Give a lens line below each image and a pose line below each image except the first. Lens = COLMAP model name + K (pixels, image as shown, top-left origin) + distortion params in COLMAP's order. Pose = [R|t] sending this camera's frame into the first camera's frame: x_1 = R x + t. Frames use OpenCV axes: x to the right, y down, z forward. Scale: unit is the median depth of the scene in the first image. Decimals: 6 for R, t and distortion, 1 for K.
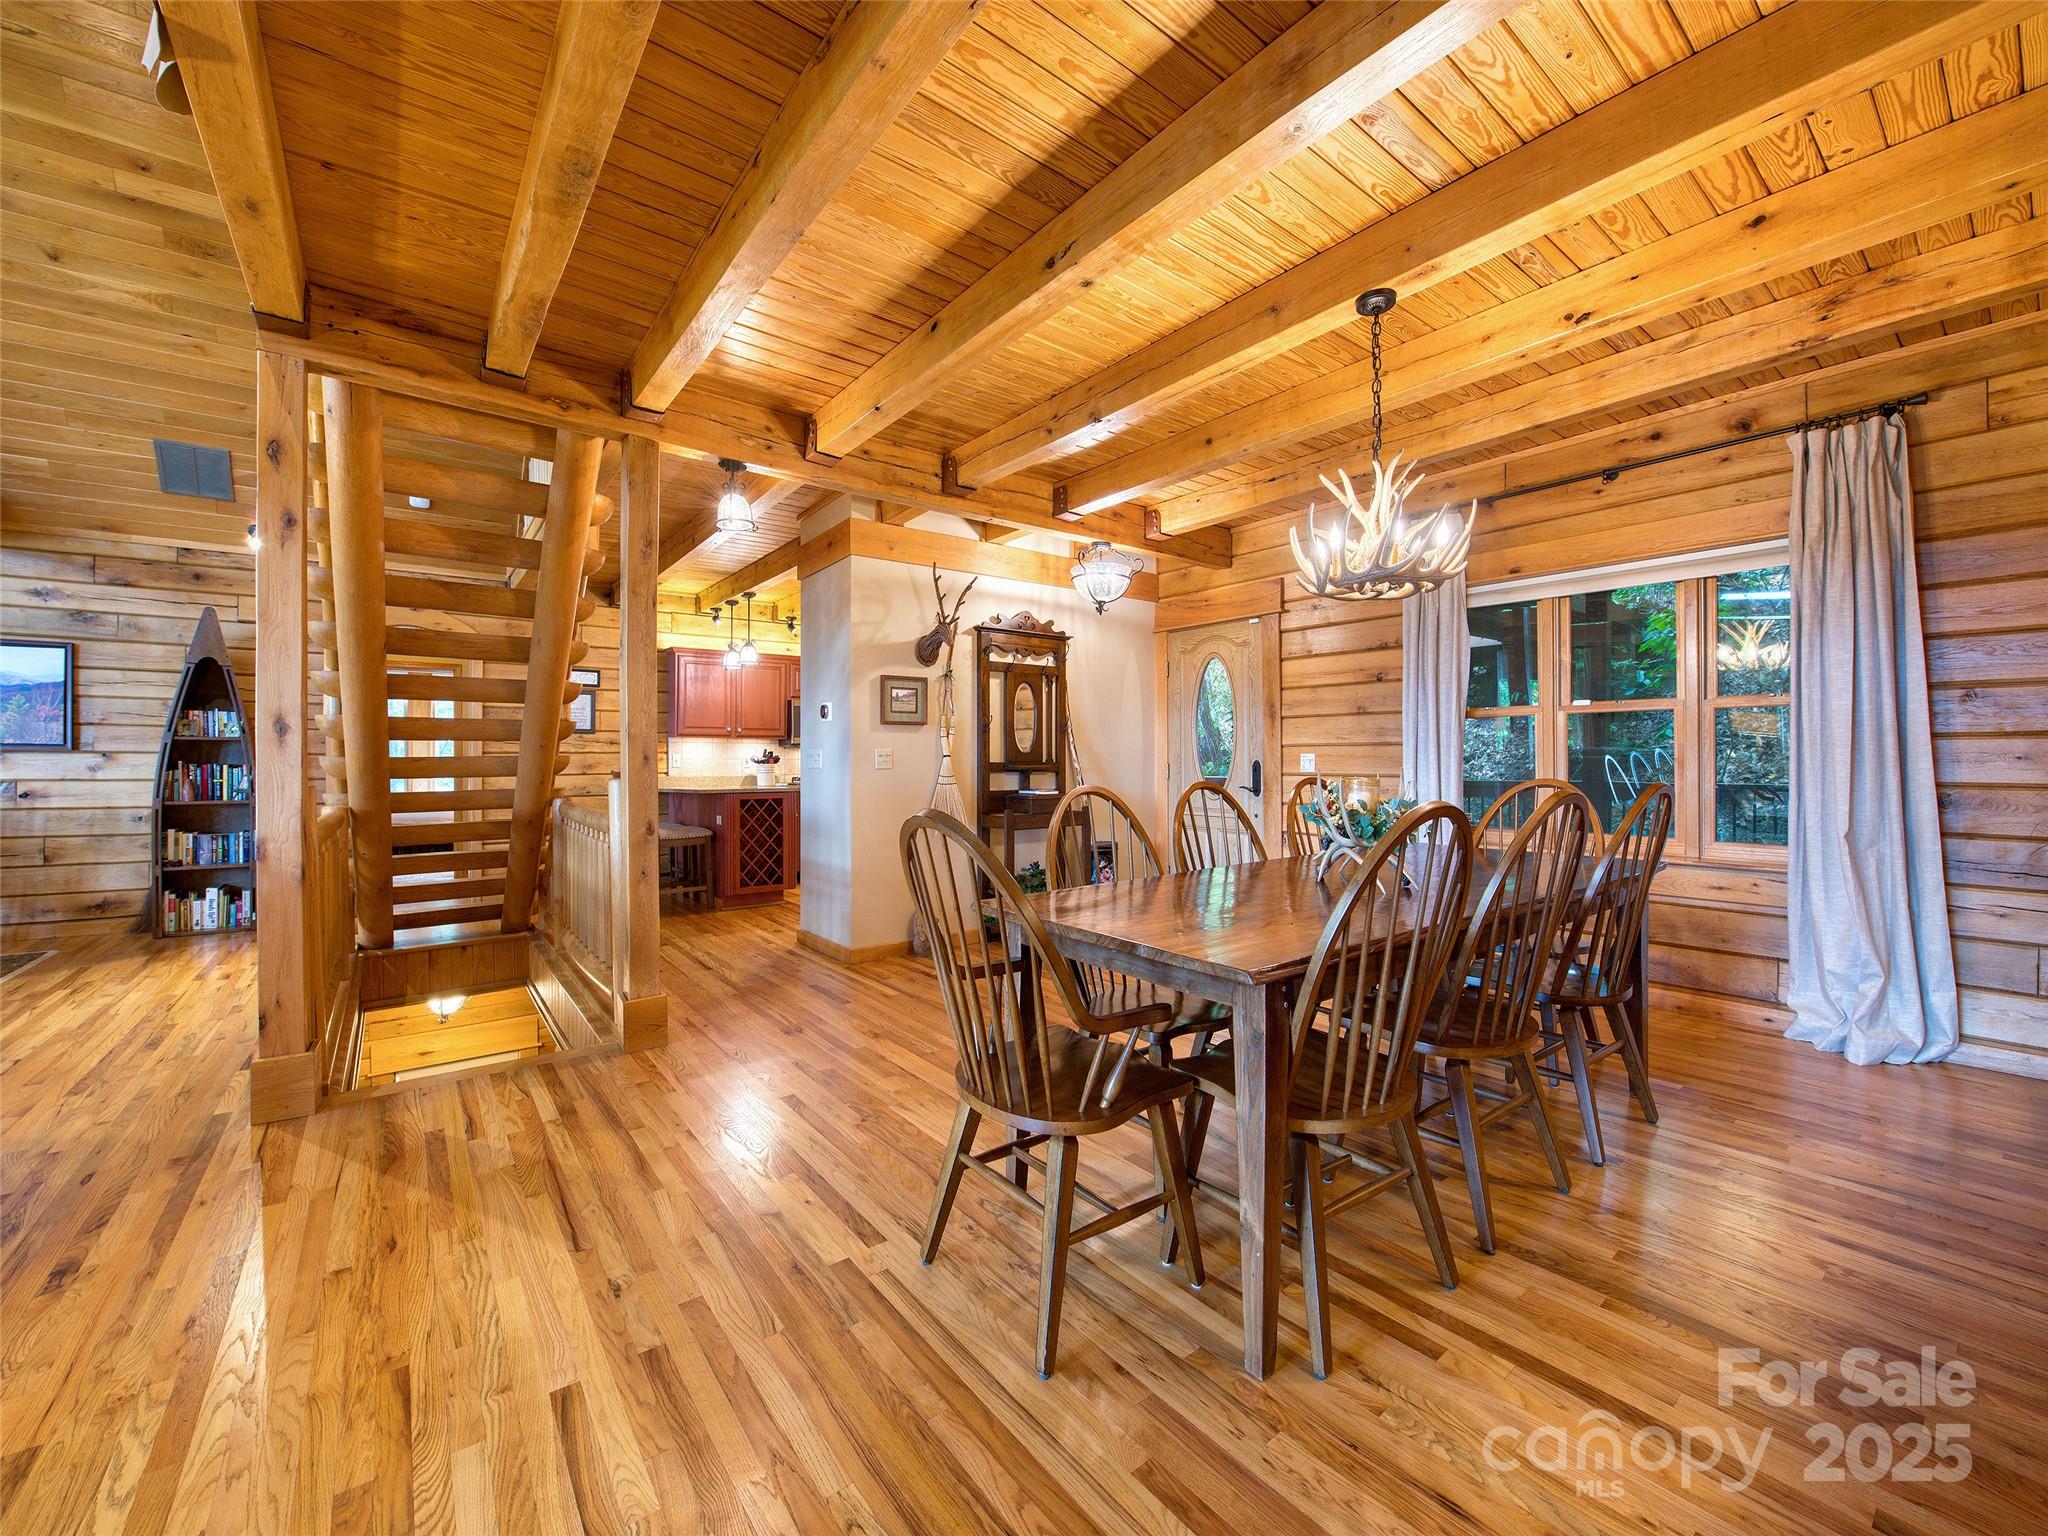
lens RADIAL K [[826.1, 0, 1023.8], [0, 826.1, 761.6], [0, 0, 1]] dist [-0.017334, -0.000745]
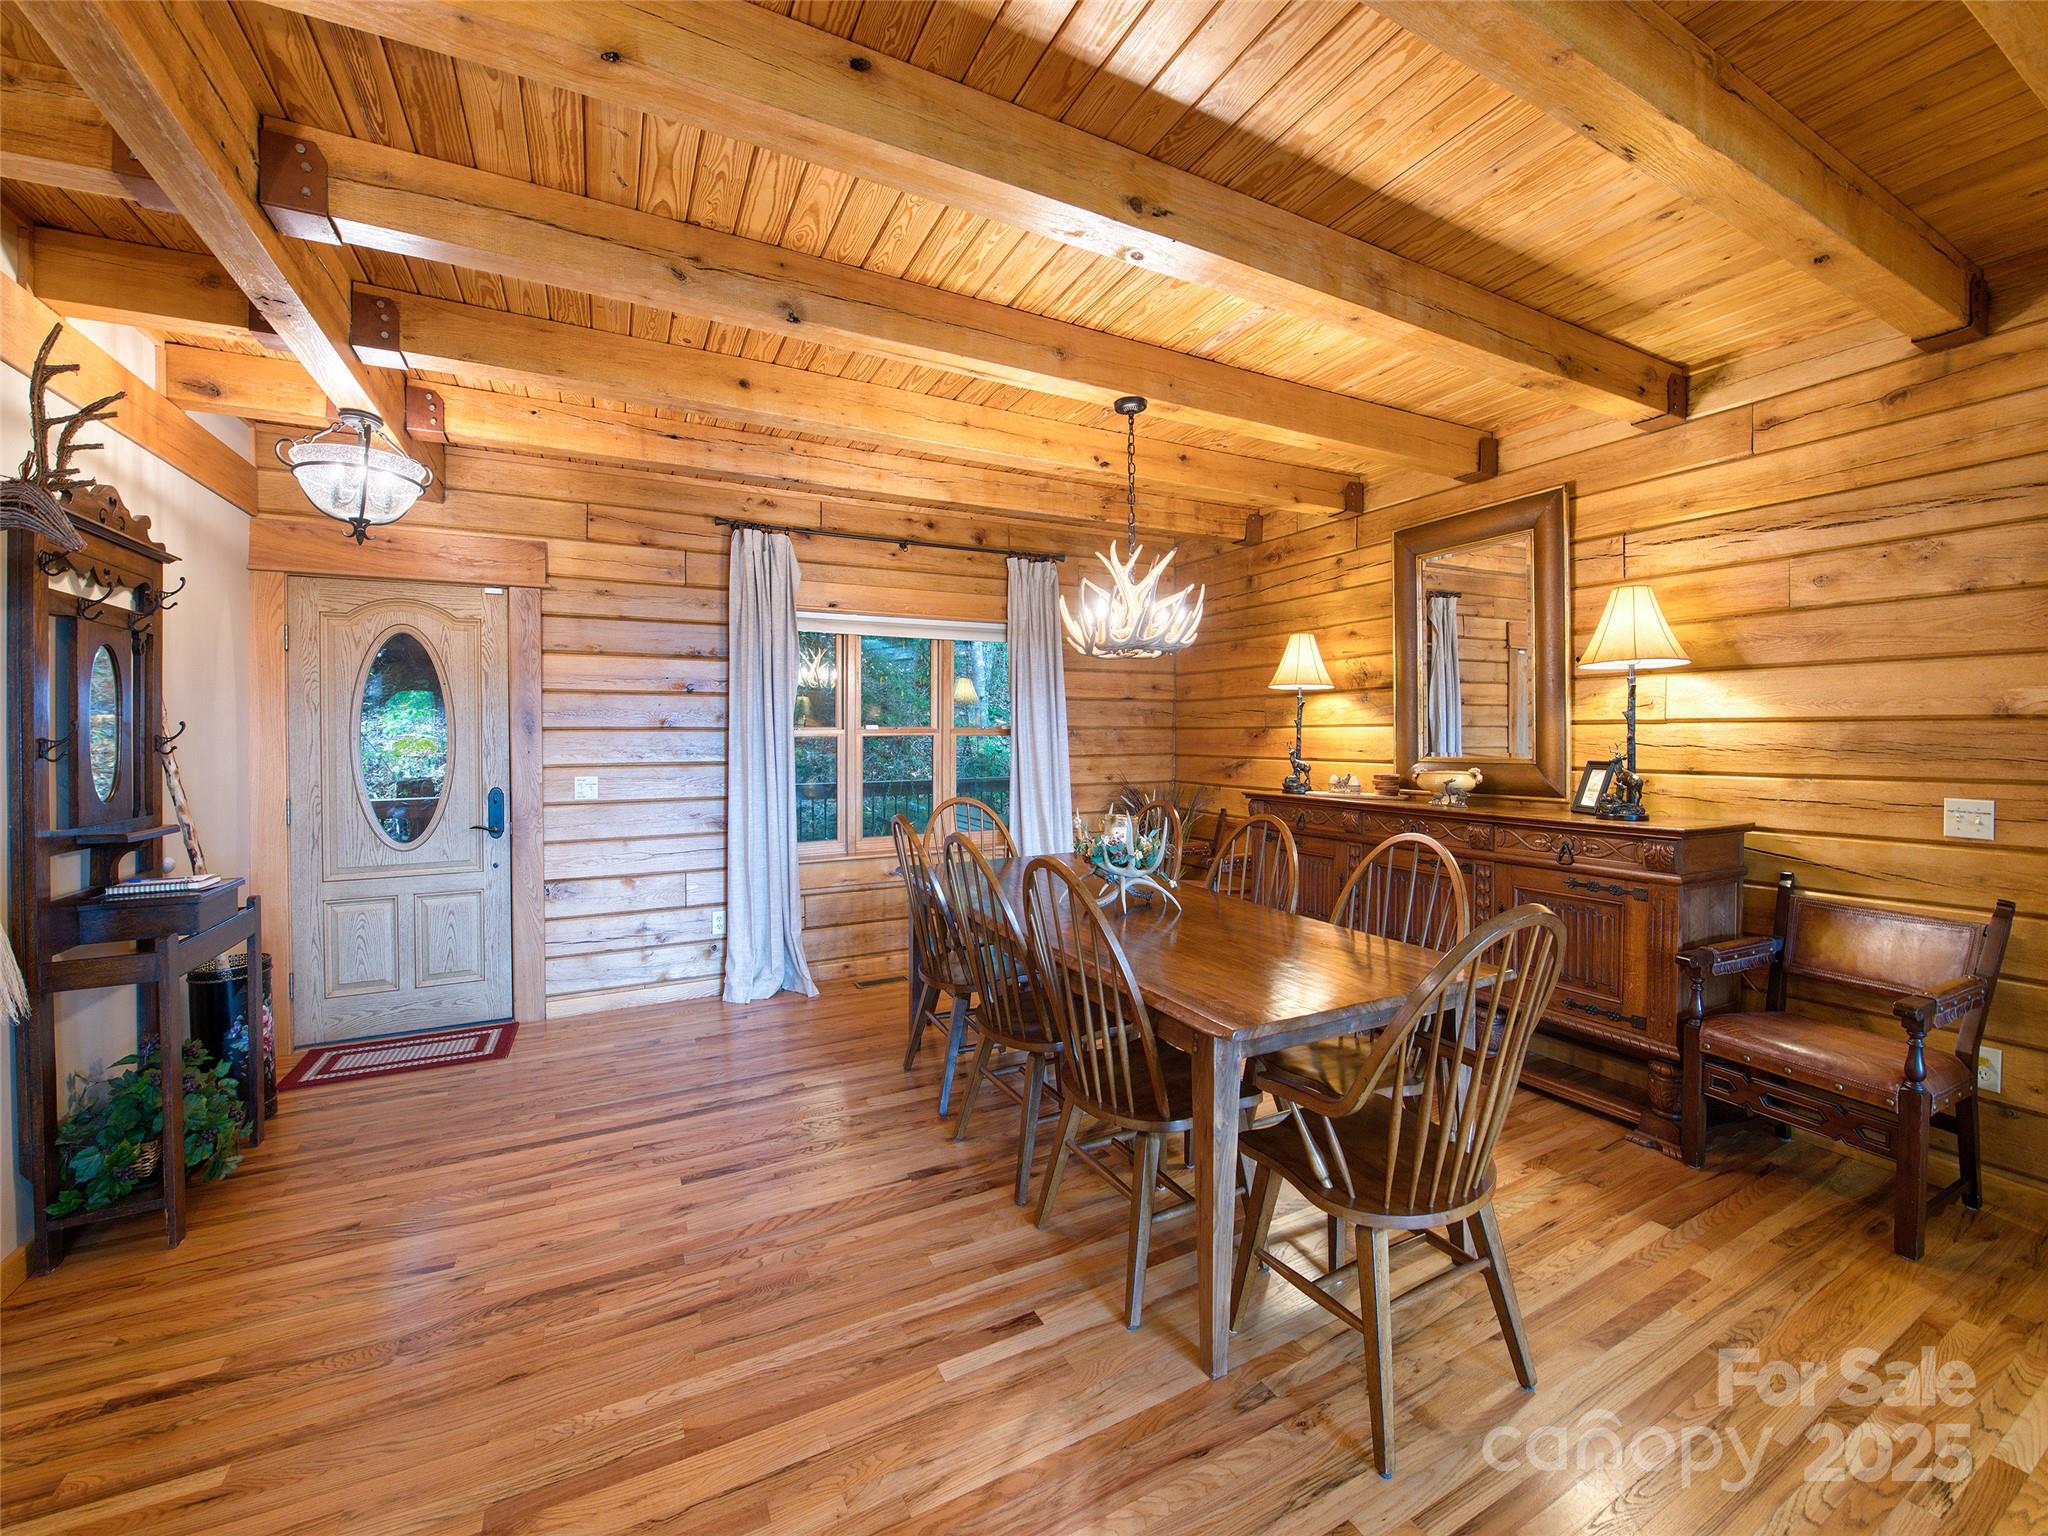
lens RADIAL K [[826.1, 0, 1029.6], [0, 826.1, 742.2], [0, 0, 1]] dist [-0.017334, -0.000745]
pose [[0.168402, -0.005550, 0.985703, -0.350355], [0.009662, 0.999945, 0.003980, -0.040348], [-0.985671, 0.008853, 0.168446, 0.441064]]
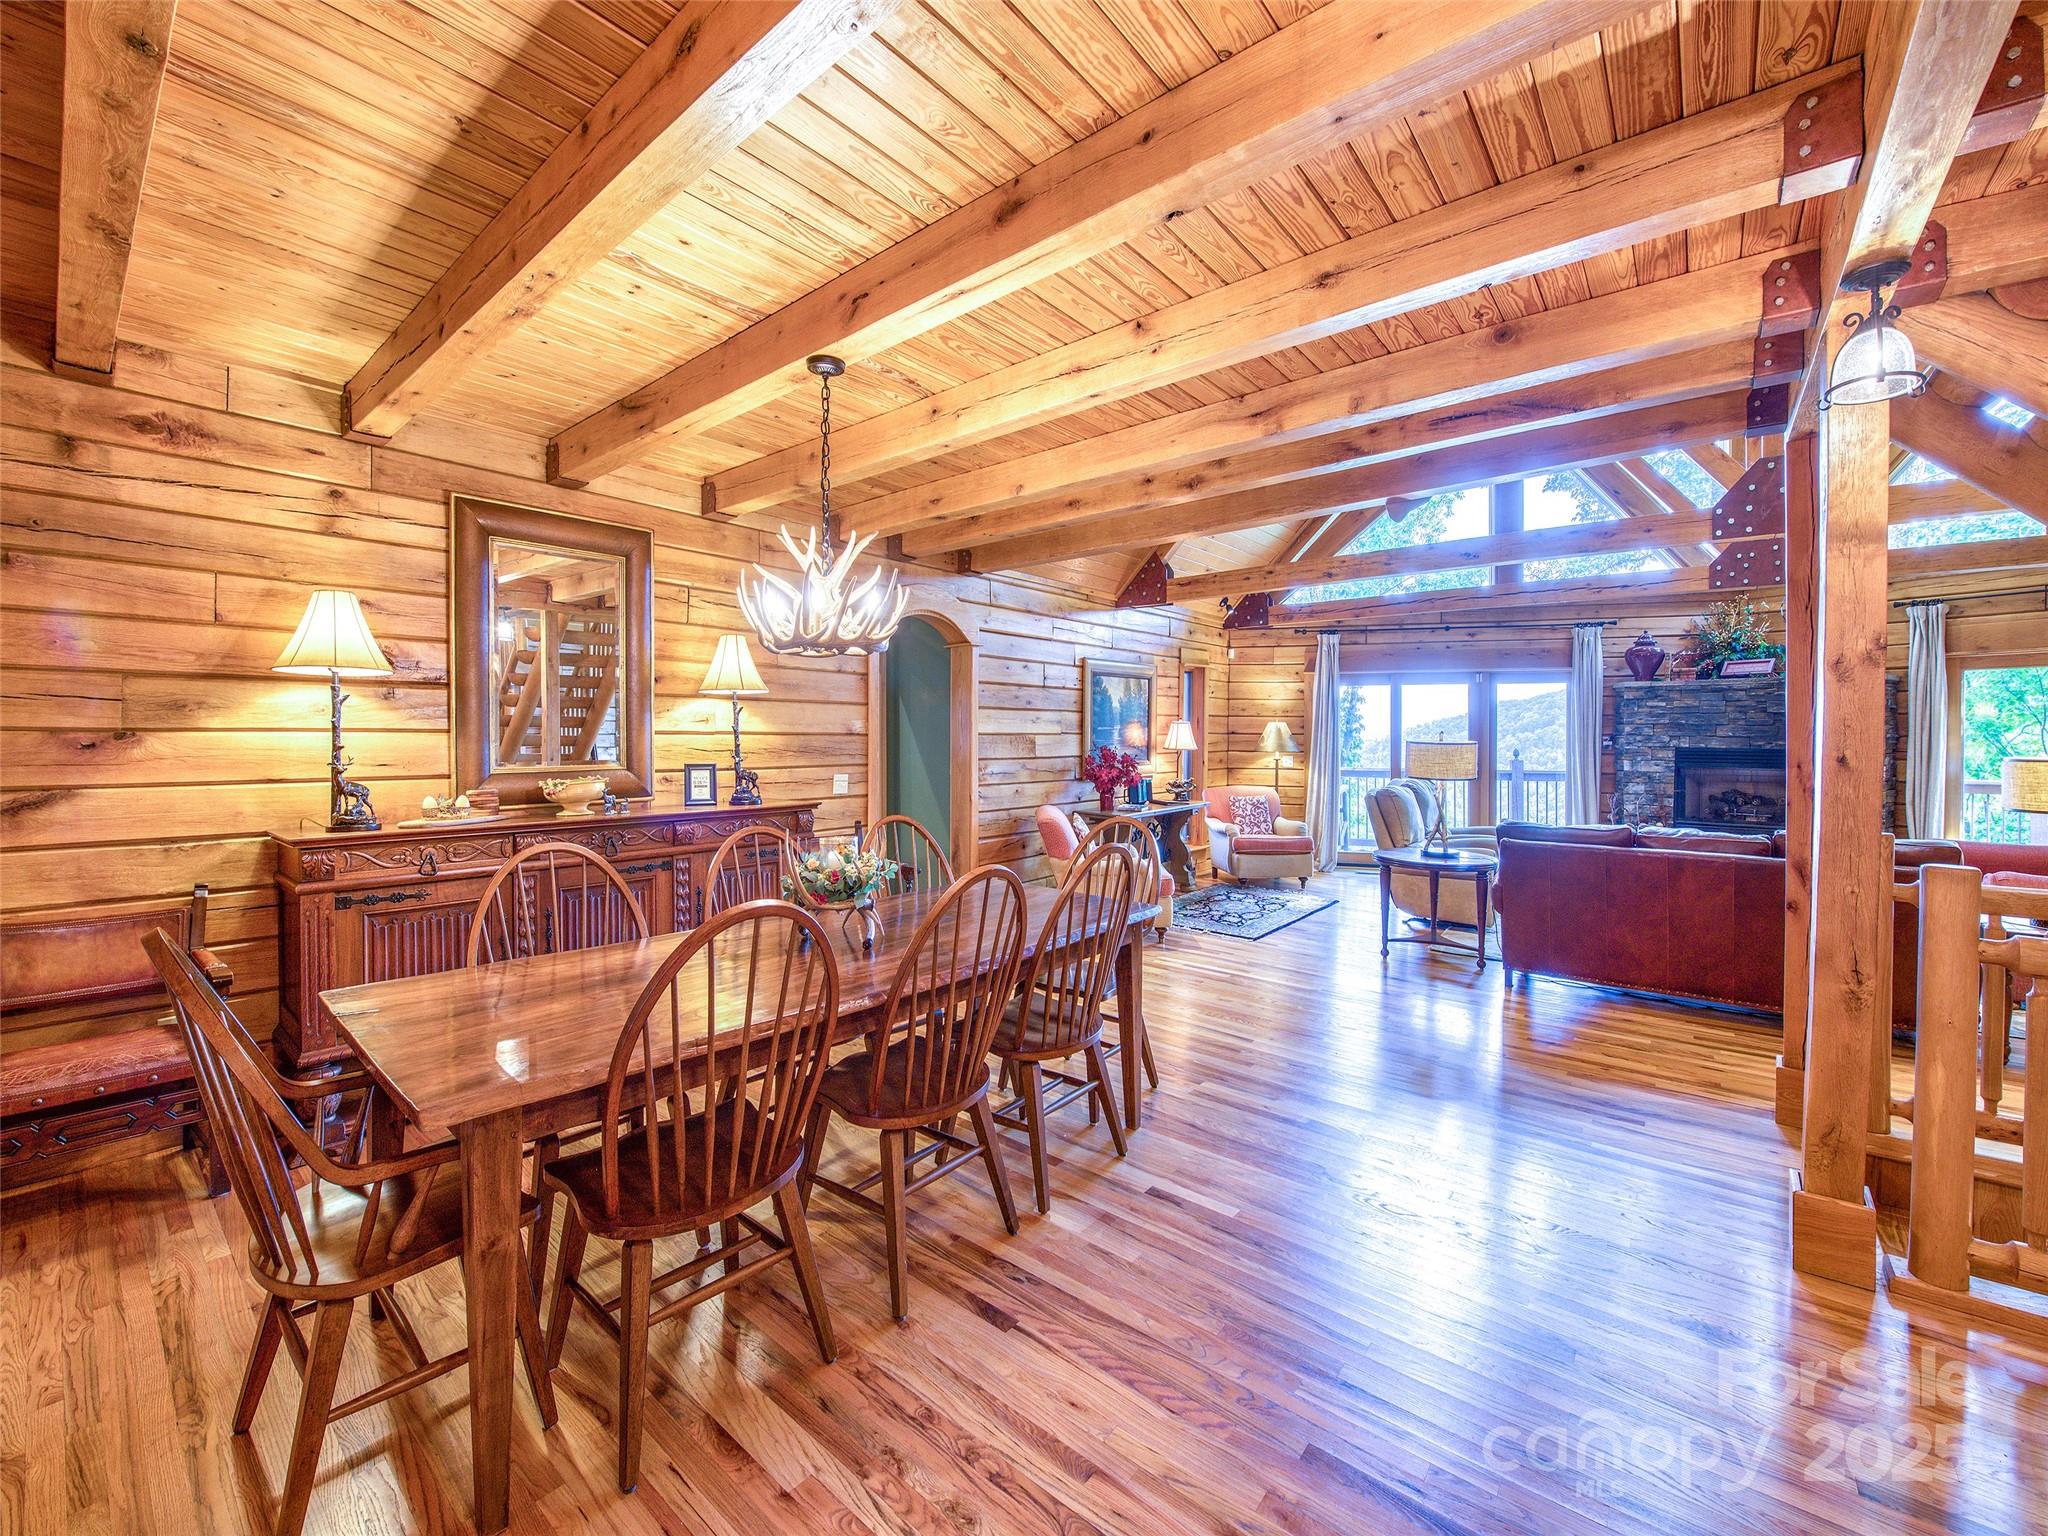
lens RADIAL K [[826.1, 0, 1025.1], [0, 826.1, 732.7], [0, 0, 1]] dist [-0.017334, -0.000745]
pose [[-0.974389, -0.001242, -0.224867, 0.181096], [-0.001216, 0.999999, -0.000250, -0.048838], [0.224867, 0.000030, -0.974389, 0.944567]]
